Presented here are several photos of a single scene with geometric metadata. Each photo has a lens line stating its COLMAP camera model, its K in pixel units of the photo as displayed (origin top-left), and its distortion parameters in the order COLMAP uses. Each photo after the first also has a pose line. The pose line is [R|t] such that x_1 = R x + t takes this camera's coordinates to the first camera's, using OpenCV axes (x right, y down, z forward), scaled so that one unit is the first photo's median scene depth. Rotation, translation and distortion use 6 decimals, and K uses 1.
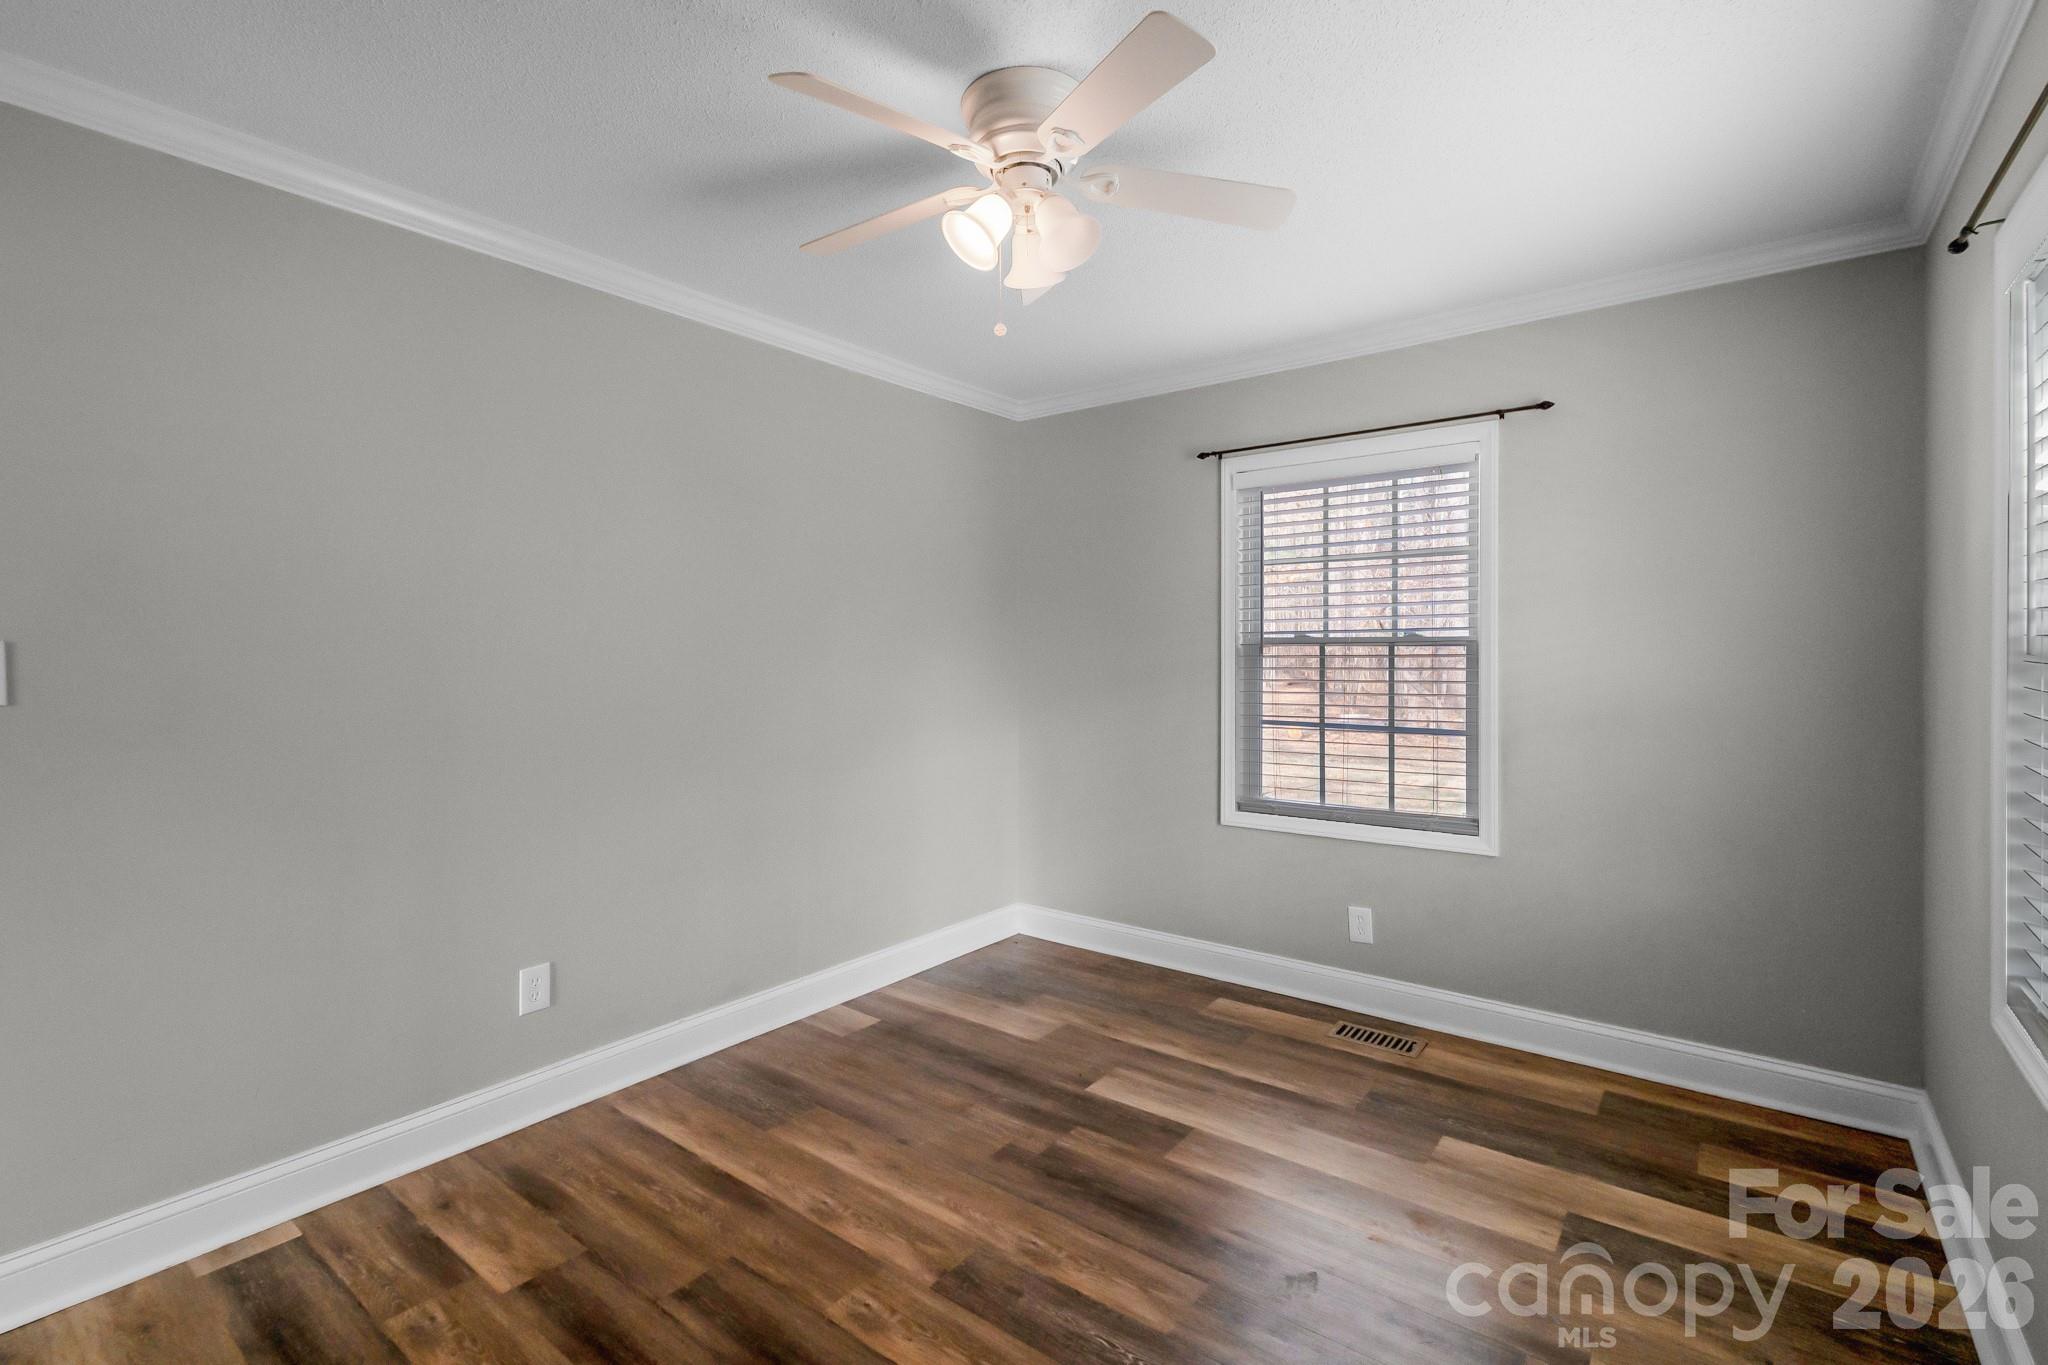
lens RADIAL K [[934.8, 0, 1008.6], [0, 934.8, 668.5], [0, 0, 1]] dist [0.013347, -0.004461]
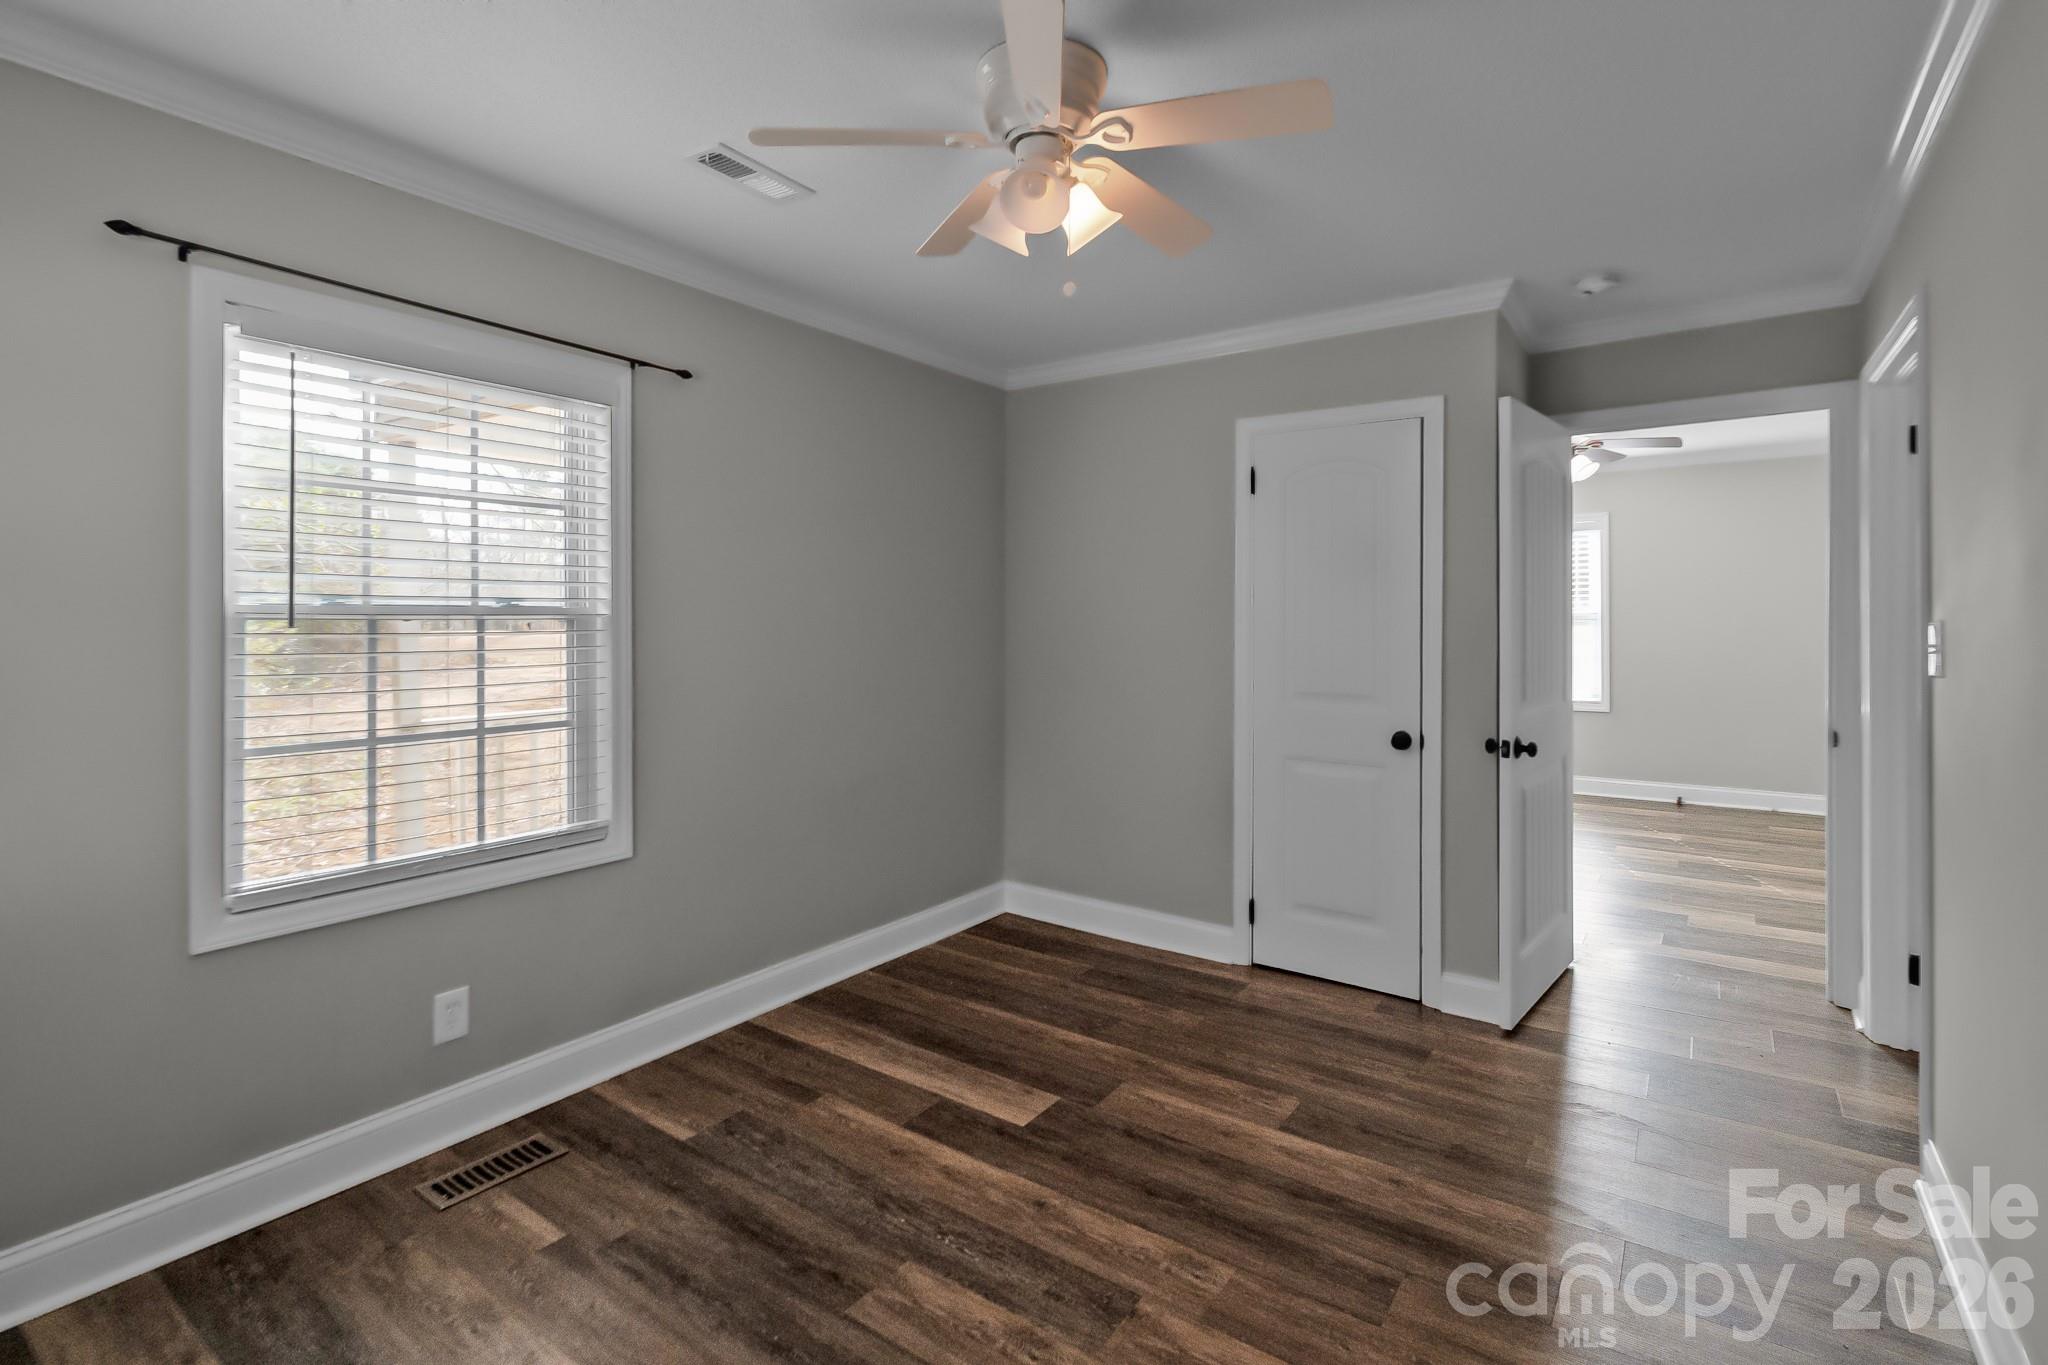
lens RADIAL K [[934.8, 0, 1052.4], [0, 934.8, 636.8], [0, 0, 1]] dist [0.013347, -0.004461]
pose [[-0.997339, -0.002908, -0.072850, 0.058562], [-0.005673, 0.999270, 0.037775, -0.033492], [0.072687, 0.038087, -0.996627, 1.441406]]
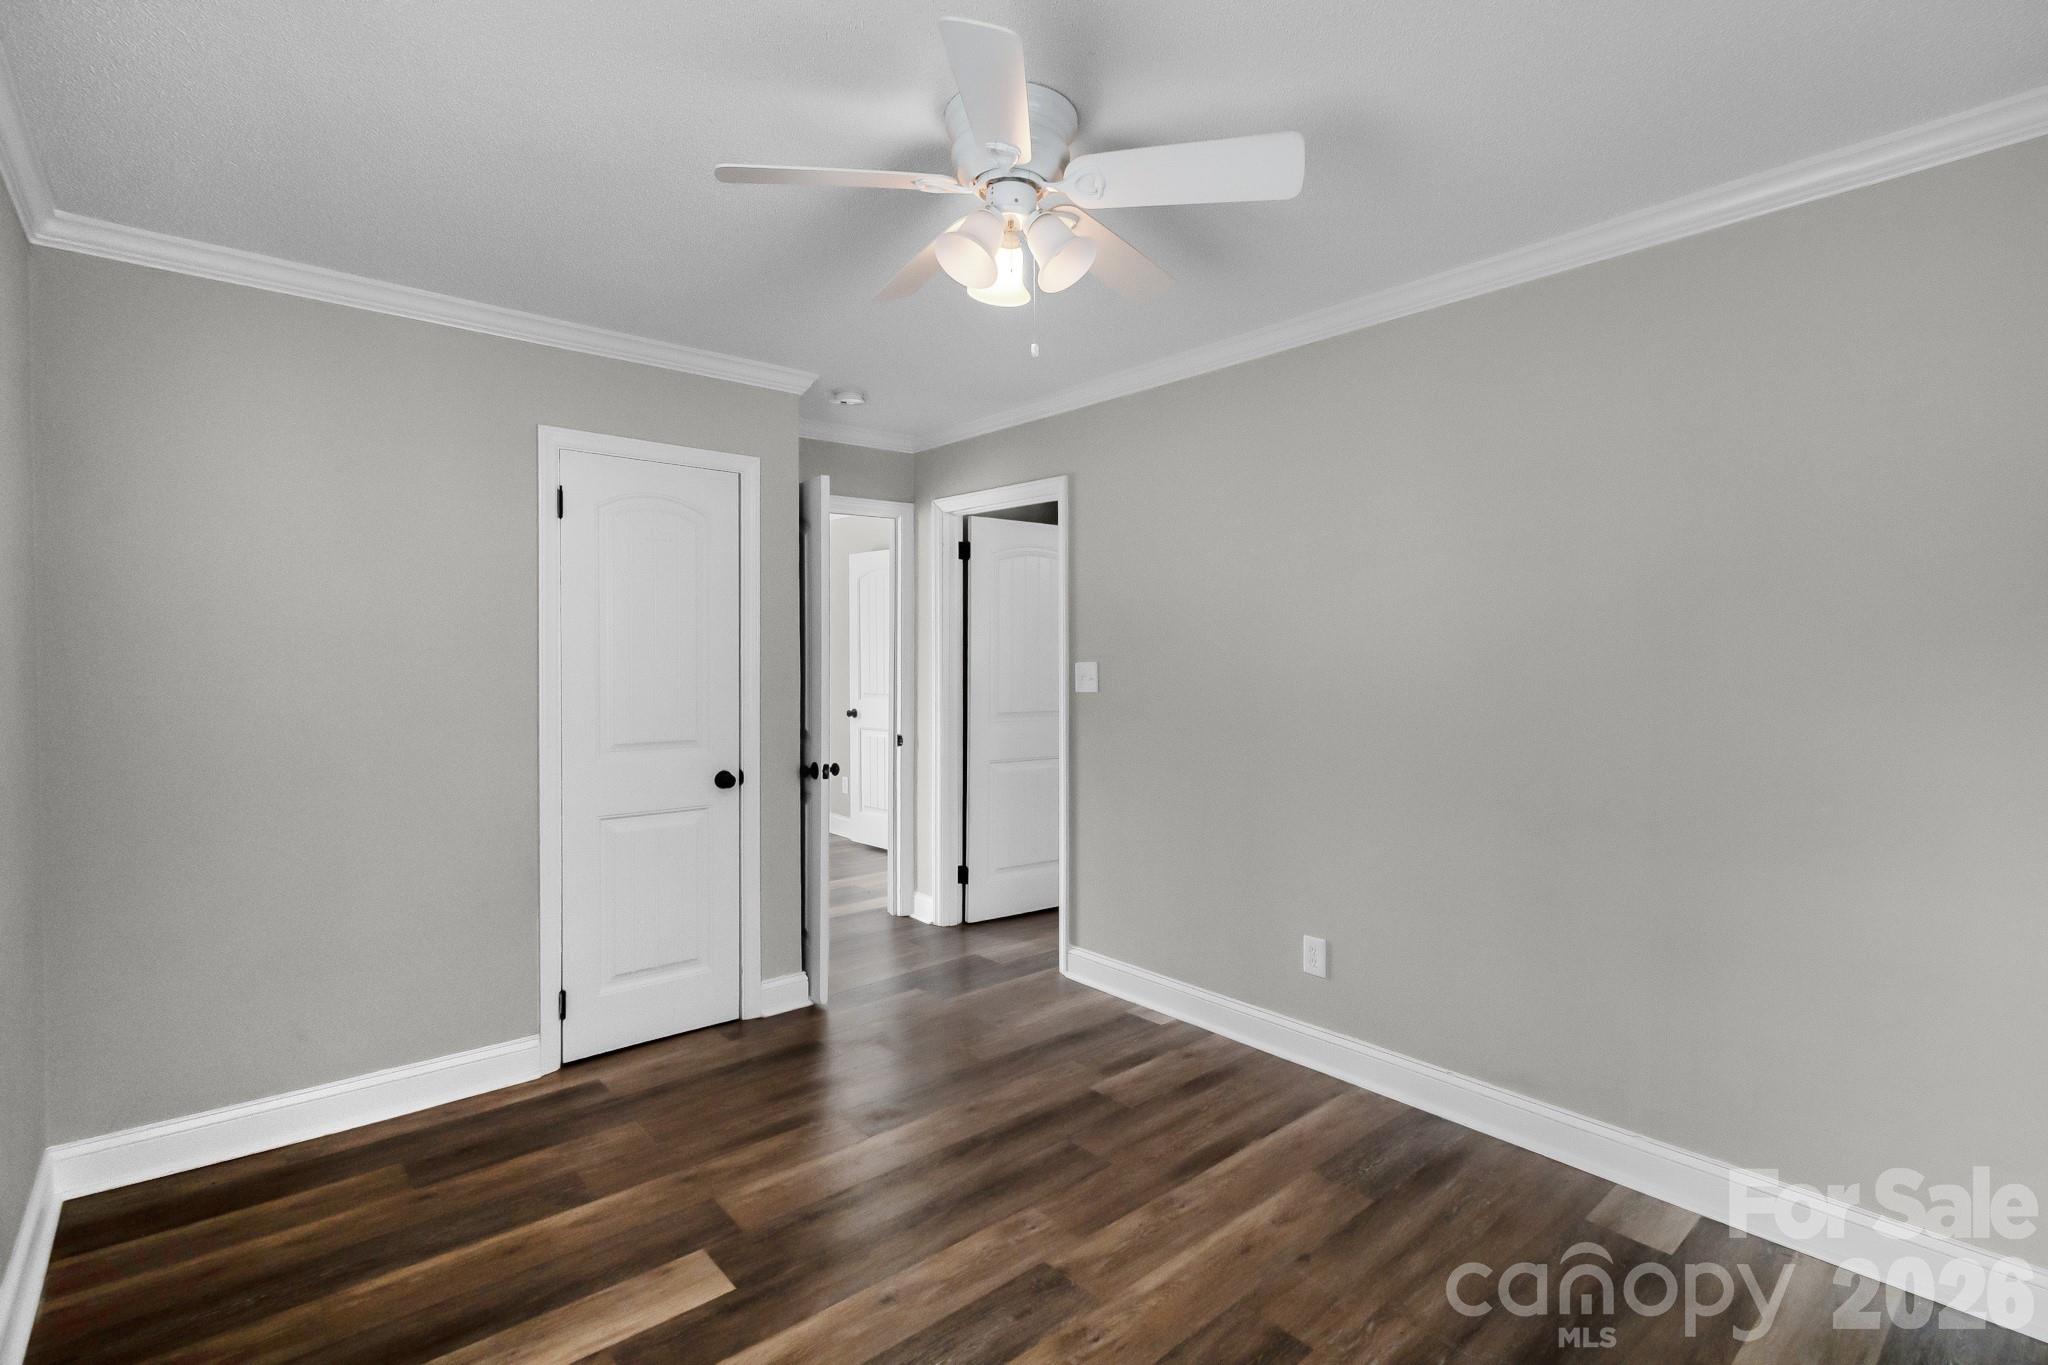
lens RADIAL K [[934.8, 0, 1022.0], [0, 934.8, 691.7], [0, 0, 1]] dist [0.013347, -0.004461]
pose [[-0.197692, 0.031588, -0.979755, 0.721418], [-0.016216, 0.999239, 0.035489, -0.026354], [0.980130, 0.022904, -0.197029, 0.881456]]
